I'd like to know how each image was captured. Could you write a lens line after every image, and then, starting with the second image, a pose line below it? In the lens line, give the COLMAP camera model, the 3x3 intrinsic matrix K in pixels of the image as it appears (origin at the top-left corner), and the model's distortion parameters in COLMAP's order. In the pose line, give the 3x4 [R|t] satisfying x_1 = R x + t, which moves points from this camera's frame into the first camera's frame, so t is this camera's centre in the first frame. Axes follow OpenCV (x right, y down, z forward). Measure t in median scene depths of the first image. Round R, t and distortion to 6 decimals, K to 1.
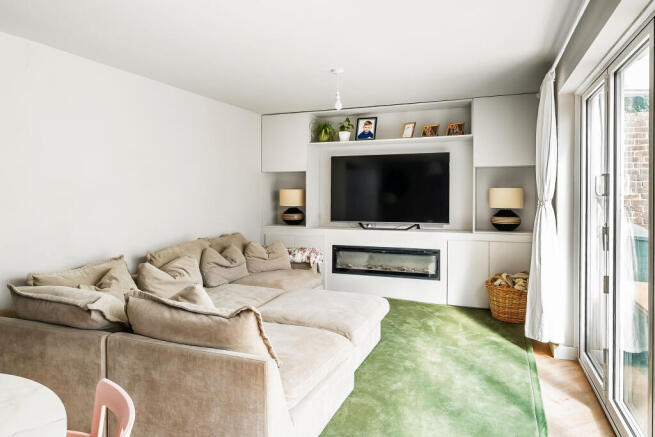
lens RADIAL K [[416.7, 0, 338.7], [0, 416.7, 195.3], [0, 0, 1]] dist [0.003534, 0.000350]
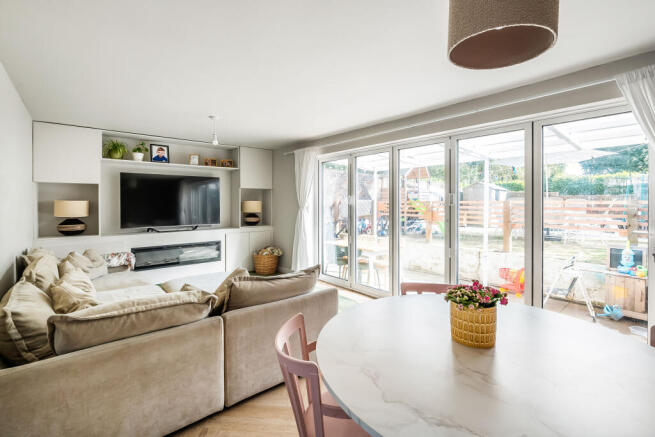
lens RADIAL K [[293.9, 0, 324.0], [0, 293.9, 208.4], [0, 0, 1]] dist [0.001872, -0.000833]
pose [[0.503011, -0.015199, 0.864146, -0.457064], [0.007412, 0.999884, 0.013271, -0.000196], [-0.864248, -0.000270, 0.503066, 0.112904]]
